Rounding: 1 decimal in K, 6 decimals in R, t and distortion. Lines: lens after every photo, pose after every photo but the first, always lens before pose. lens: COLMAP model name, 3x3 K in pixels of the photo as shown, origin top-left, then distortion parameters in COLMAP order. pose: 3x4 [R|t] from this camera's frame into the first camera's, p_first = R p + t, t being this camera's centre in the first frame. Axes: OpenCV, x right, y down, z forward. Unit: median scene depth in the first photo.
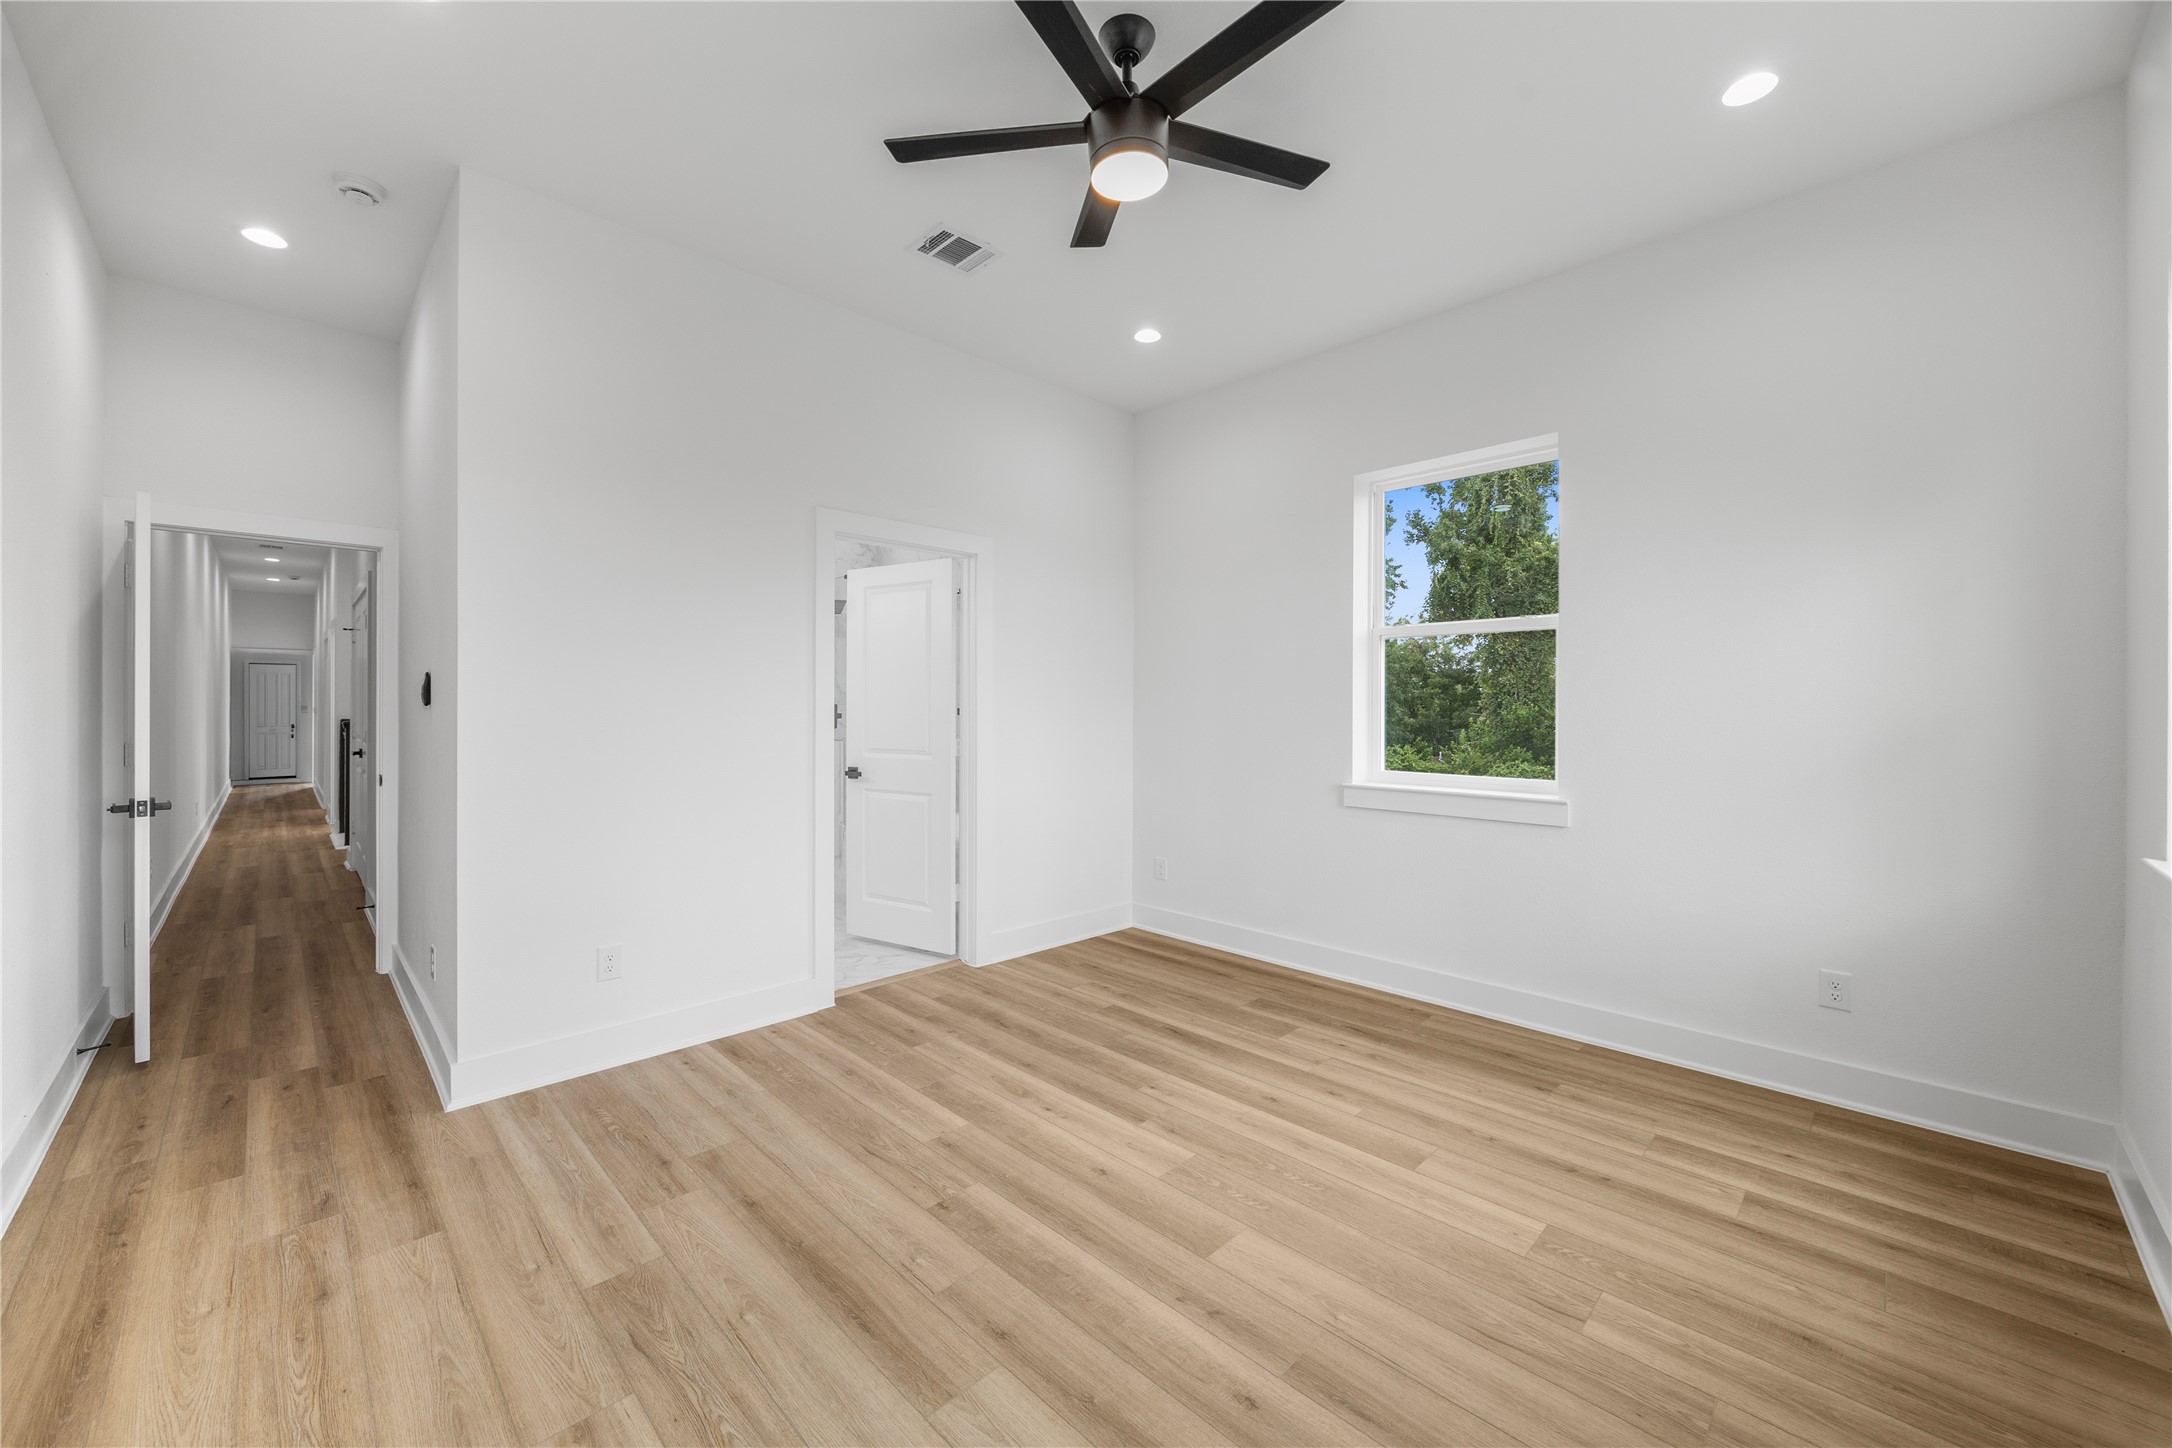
lens RADIAL K [[825.6, 0, 1070.2], [0, 825.6, 710.3], [0, 0, 1]] dist [-0.001620, 0.000565]
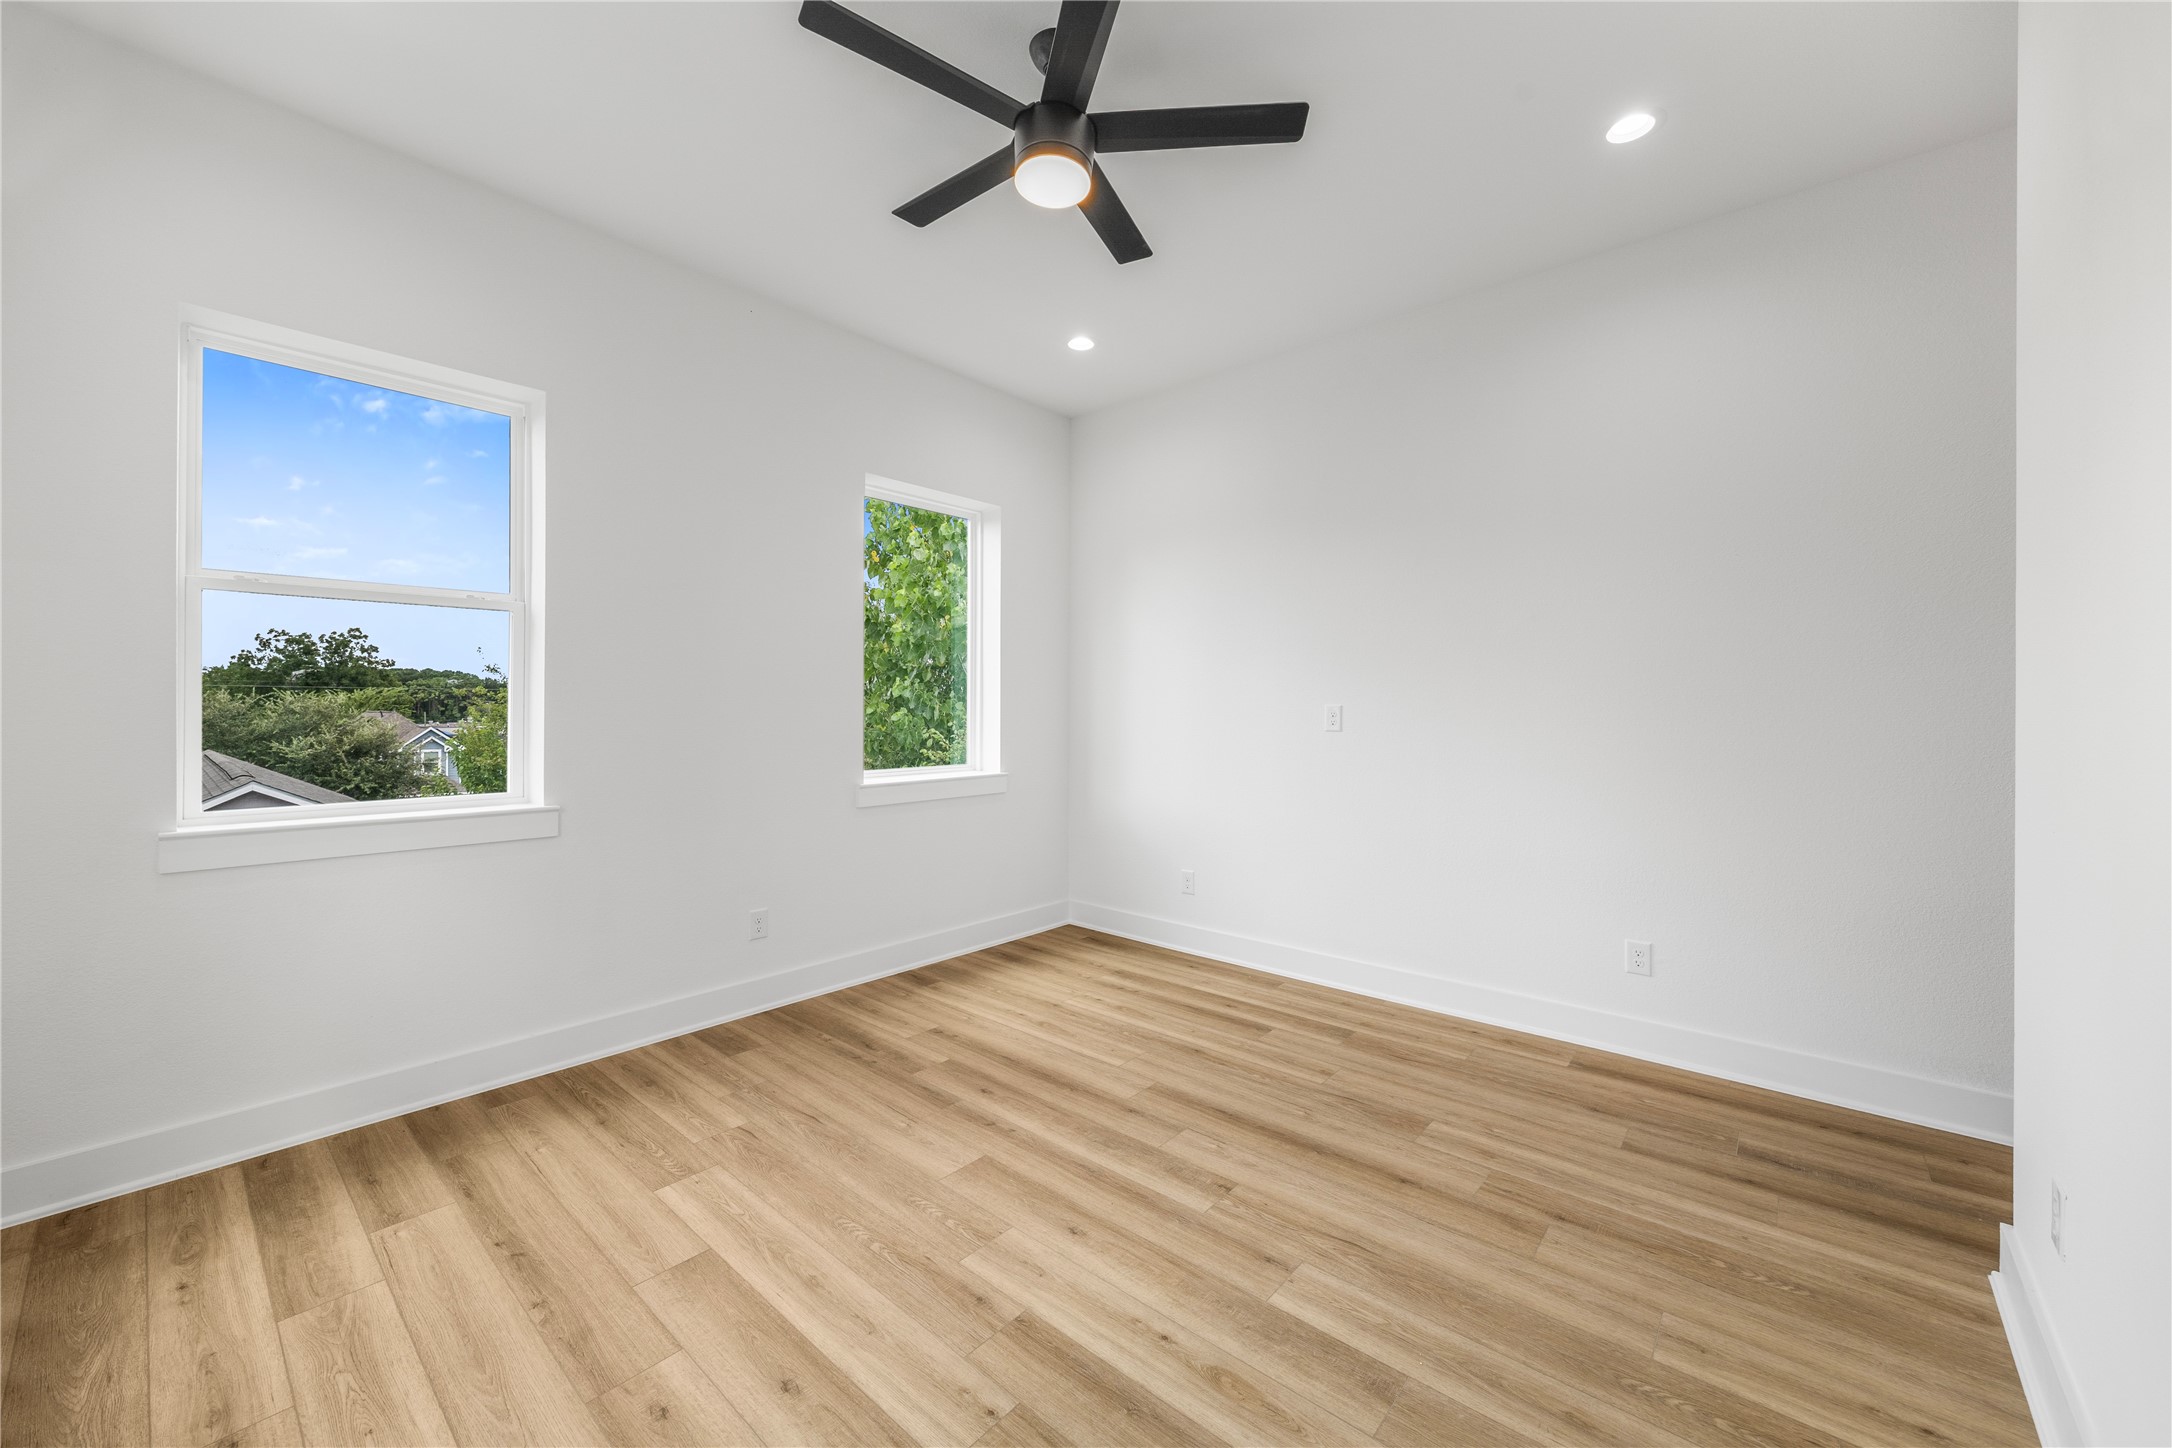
lens RADIAL K [[825.6, 0, 1081.5], [0, 825.6, 708.9], [0, 0, 1]] dist [-0.001620, 0.000565]
pose [[-0.996491, -0.005495, -0.083514, 0.099965], [-0.005503, 0.999985, -0.000142, -0.002118], [0.083513, 0.000318, -0.996507, 1.745543]]
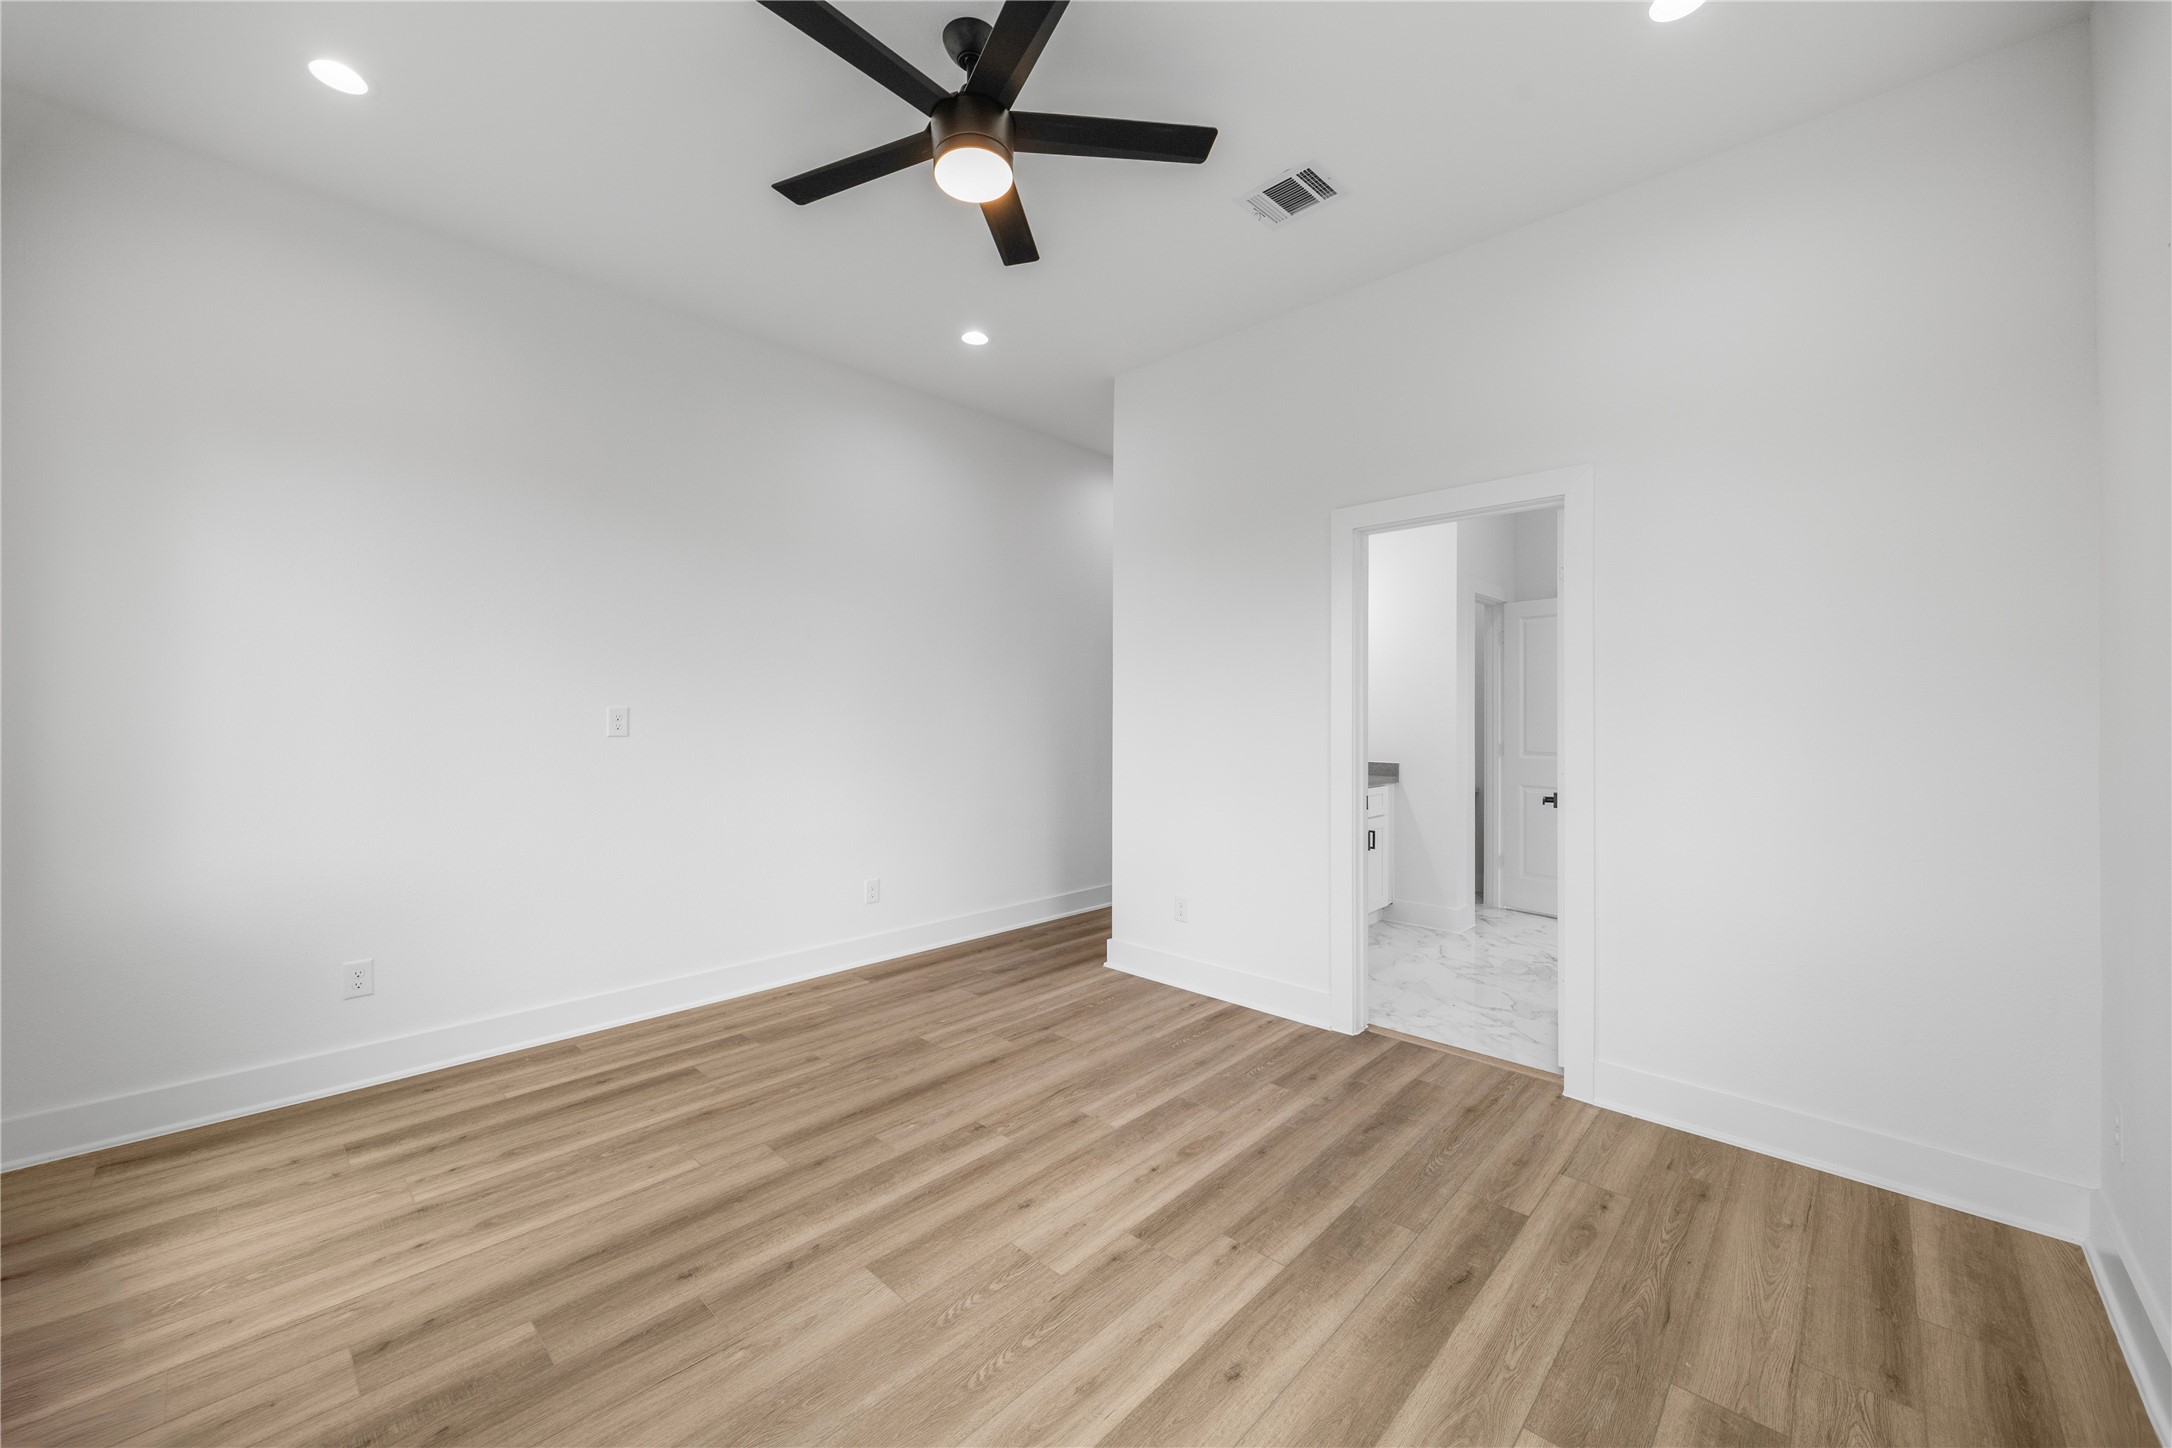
lens RADIAL K [[825.6, 0, 1094.1], [0, 825.6, 722.2], [0, 0, 1]] dist [-0.001620, 0.000565]
pose [[0.049220, 0.004820, -0.998776, 0.909457], [-0.006772, 0.999967, 0.004492, 0.001980], [0.998765, 0.006543, 0.049251, 0.952353]]
